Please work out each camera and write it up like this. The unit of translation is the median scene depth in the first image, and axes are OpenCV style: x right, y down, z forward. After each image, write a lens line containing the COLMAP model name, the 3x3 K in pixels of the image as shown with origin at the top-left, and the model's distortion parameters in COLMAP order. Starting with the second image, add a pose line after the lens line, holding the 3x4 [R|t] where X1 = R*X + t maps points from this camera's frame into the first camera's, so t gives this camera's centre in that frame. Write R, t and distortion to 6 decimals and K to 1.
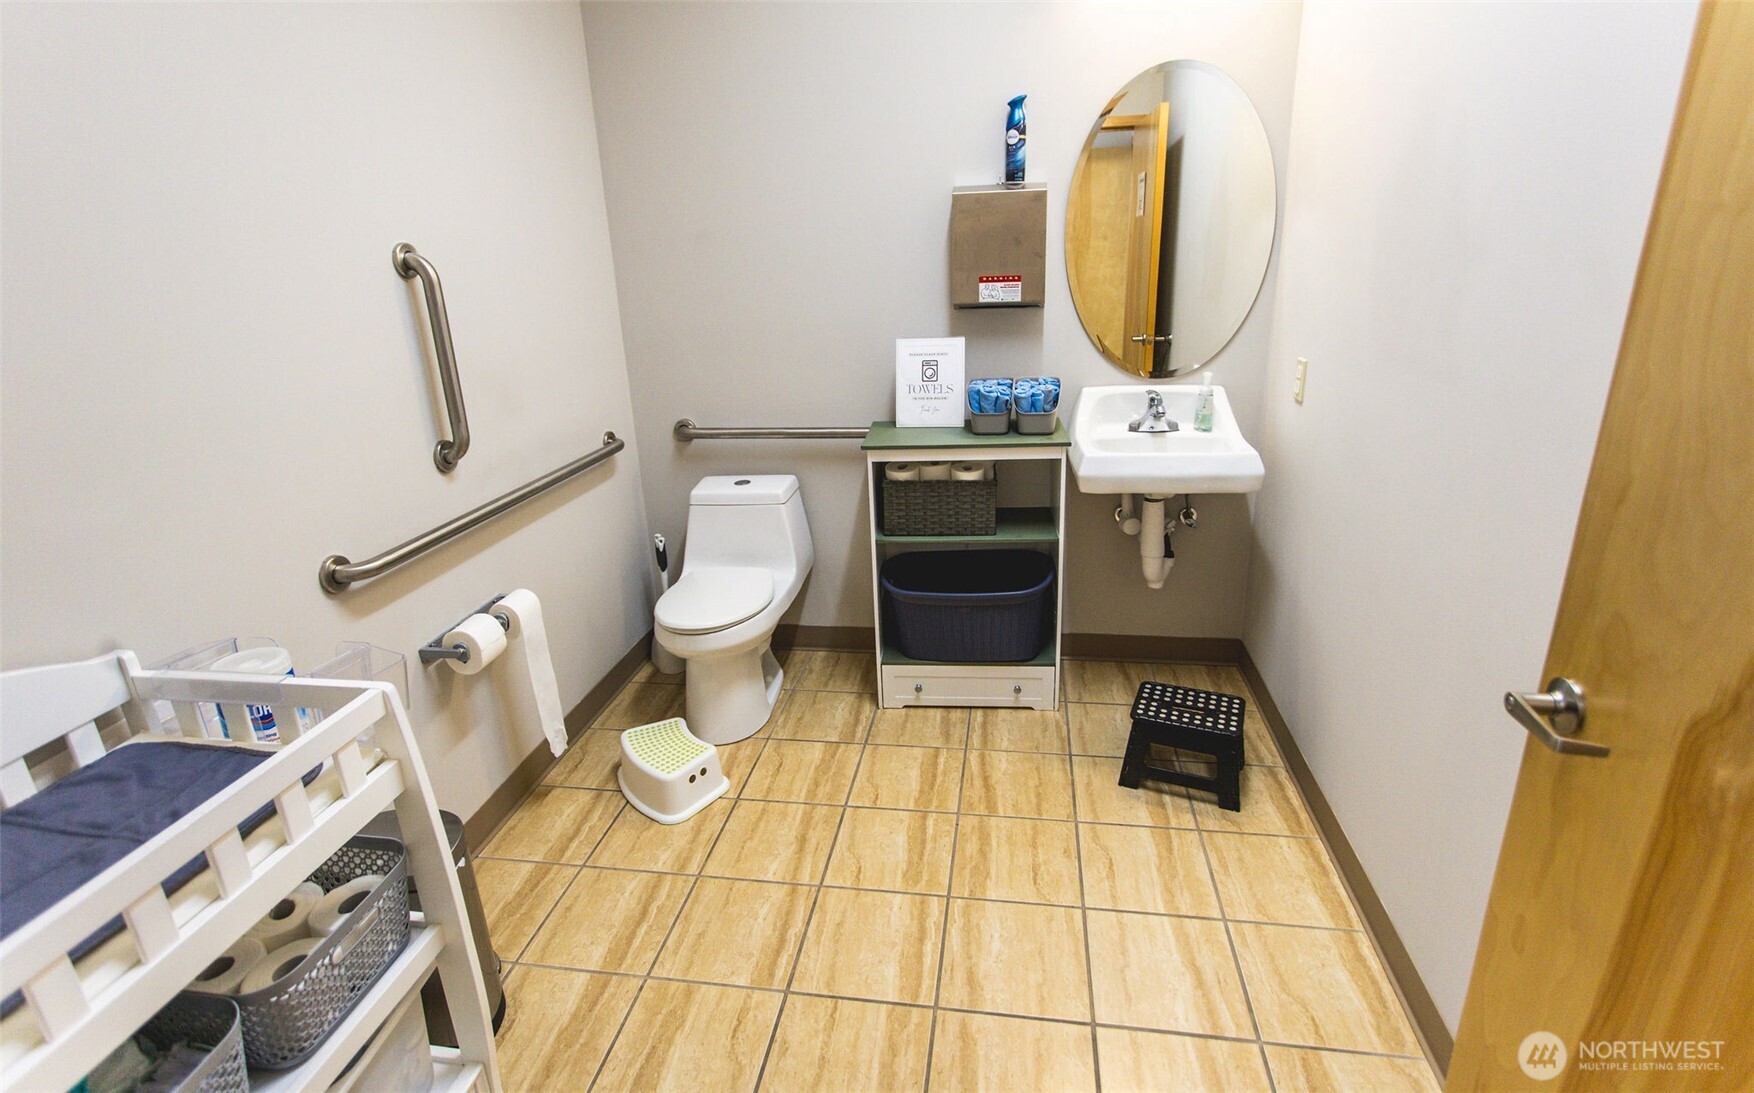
lens RADIAL K [[837.6, 0, 873.1], [0, 837.6, 519.6], [0, 0, 1]] dist [-0.017497, 0.010918]
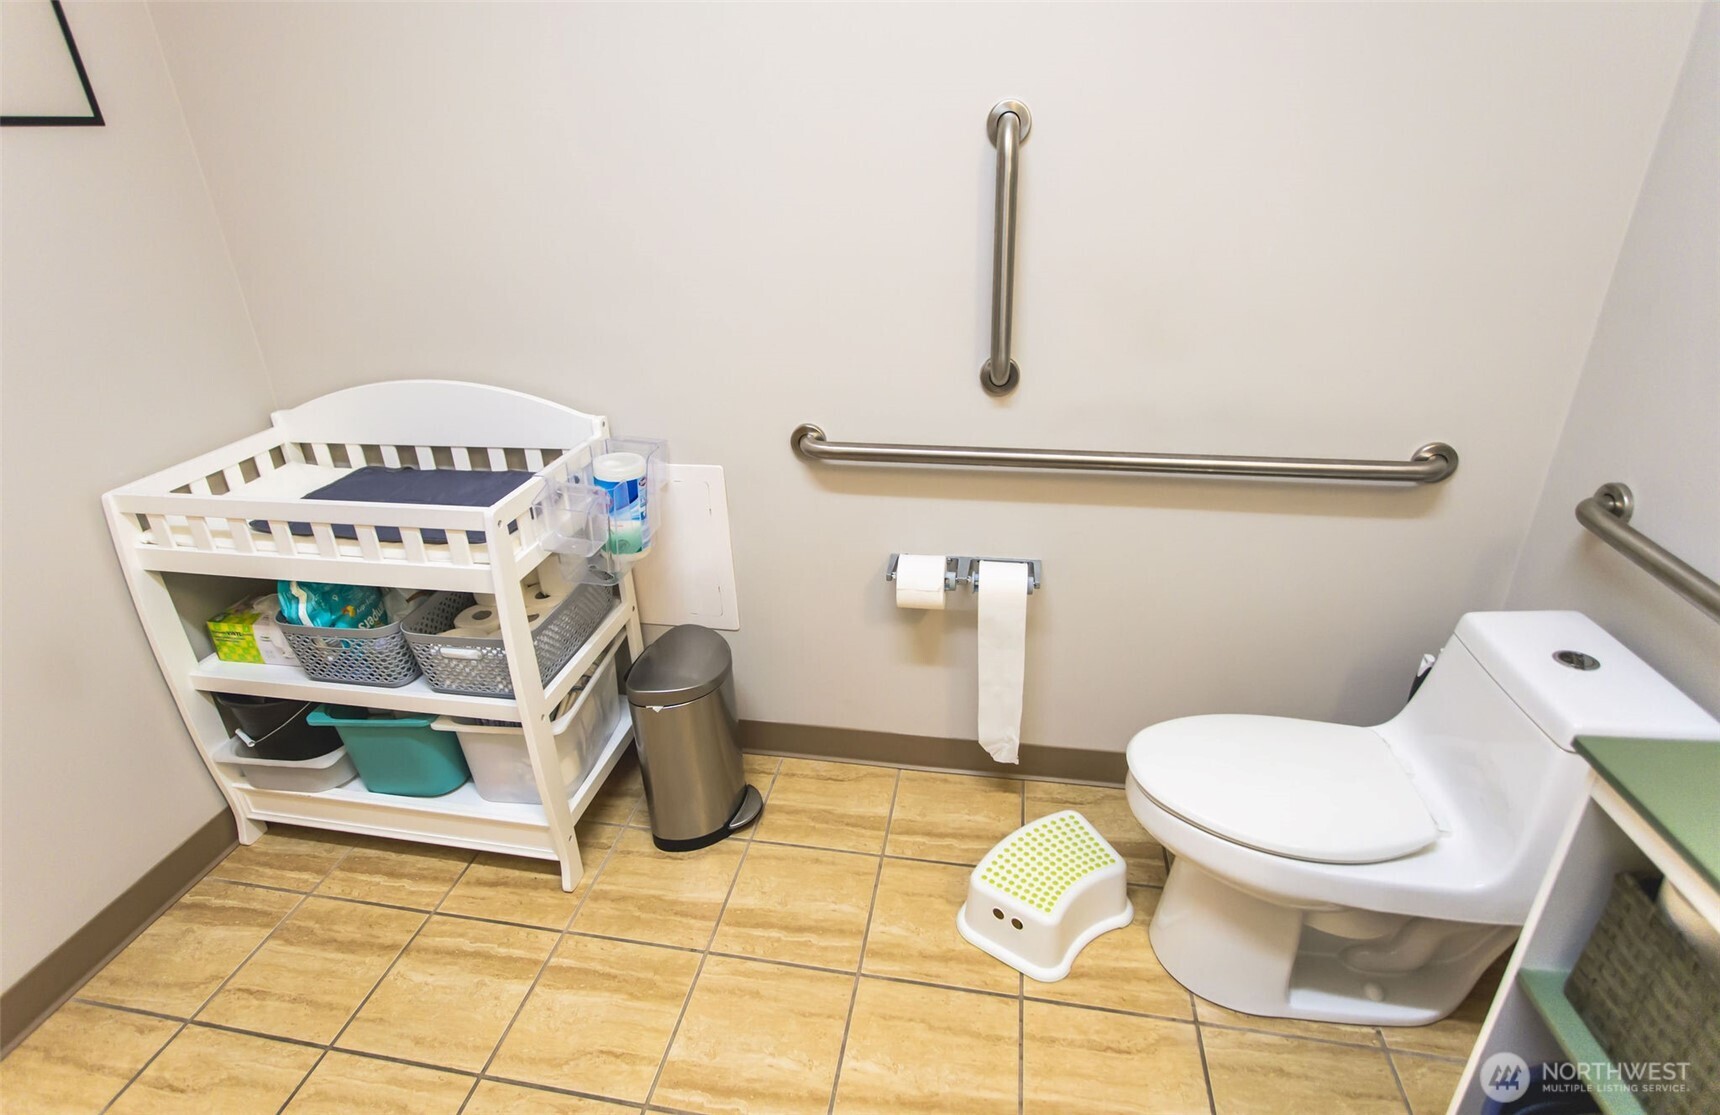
lens RADIAL K [[868.7, 0, 853.8], [0, 868.7, 535.4], [0, 0, 1]] dist [-0.003202, -0.000388]
pose [[-0.020632, 0.455222, -0.890139, 0.281766], [-0.276522, 0.852999, 0.442638, -0.242673], [0.960786, 0.255276, 0.108280, 0.695582]]
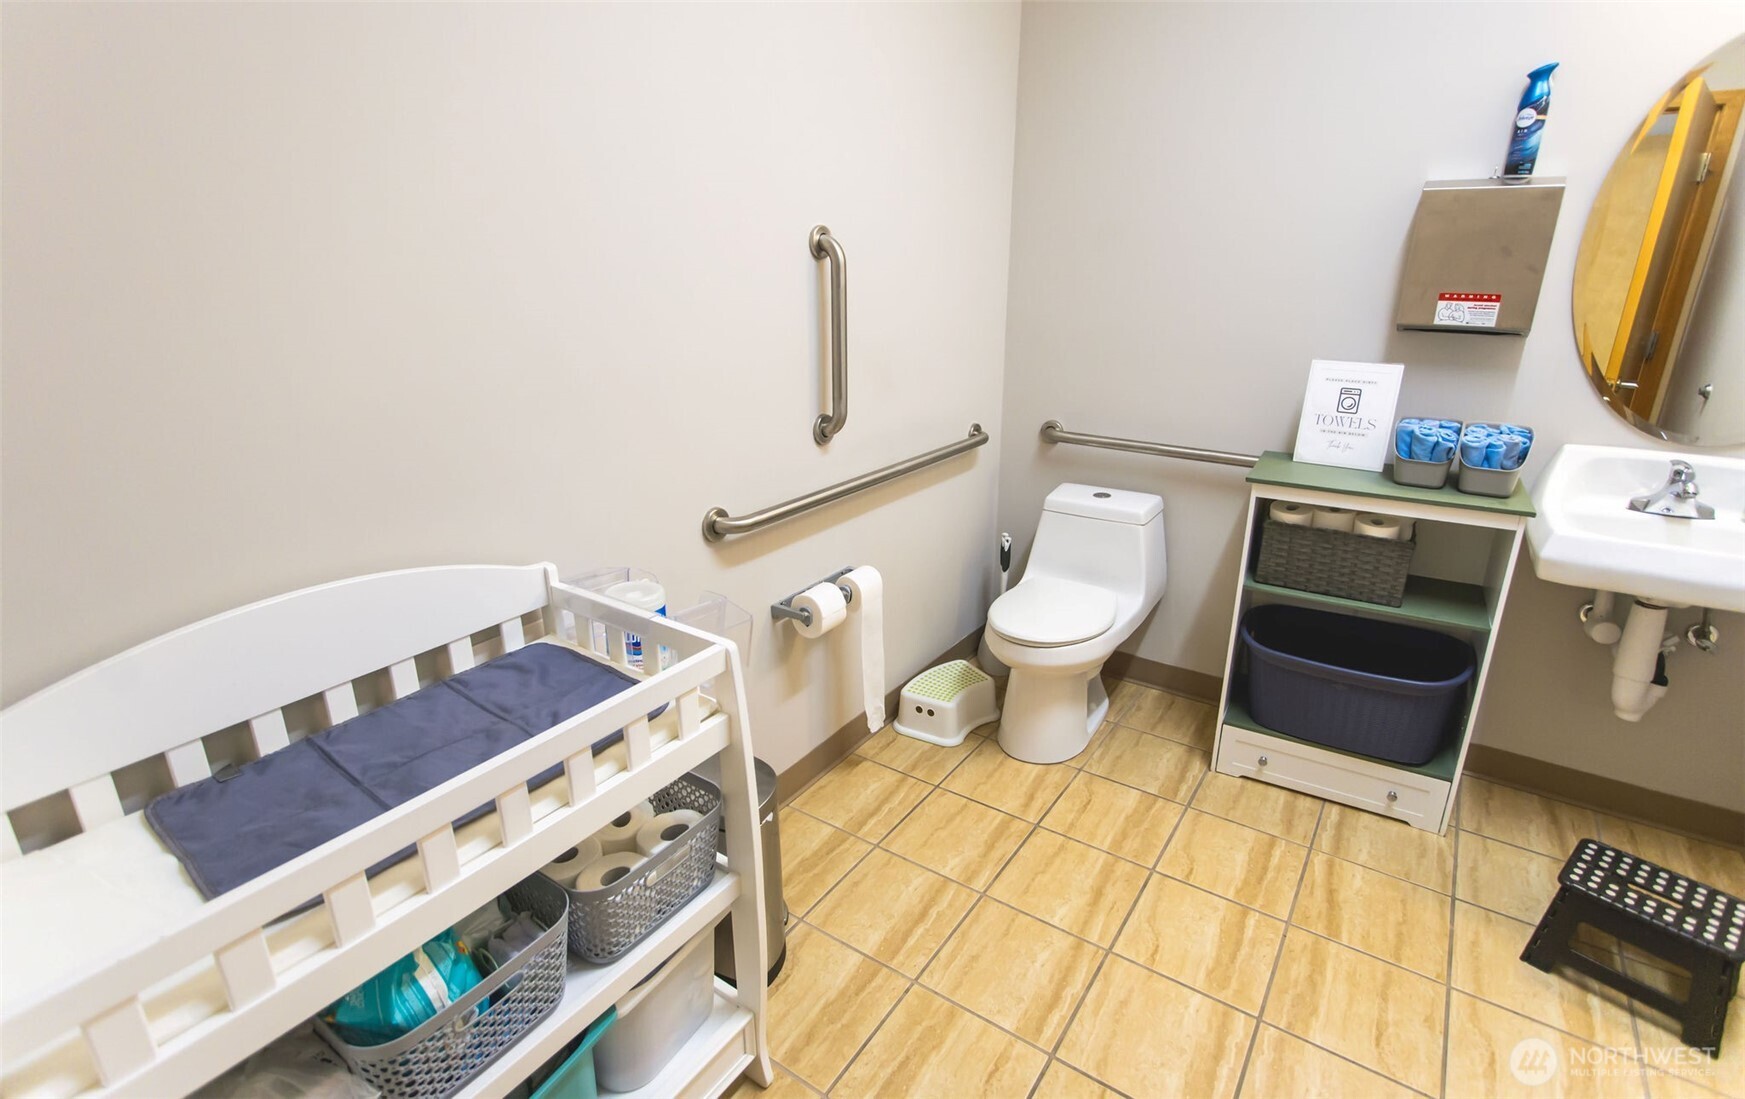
lens RADIAL K [[837.8, 0, 882.1], [0, 837.8, 531.3], [0, 0, 1]] dist [-0.002213, 0.001537]
pose [[0.906549, 0.174178, -0.384487, -0.013752], [-0.167542, 0.984546, 0.050980, -0.013758], [0.387424, 0.018201, 0.921722, 0.047569]]
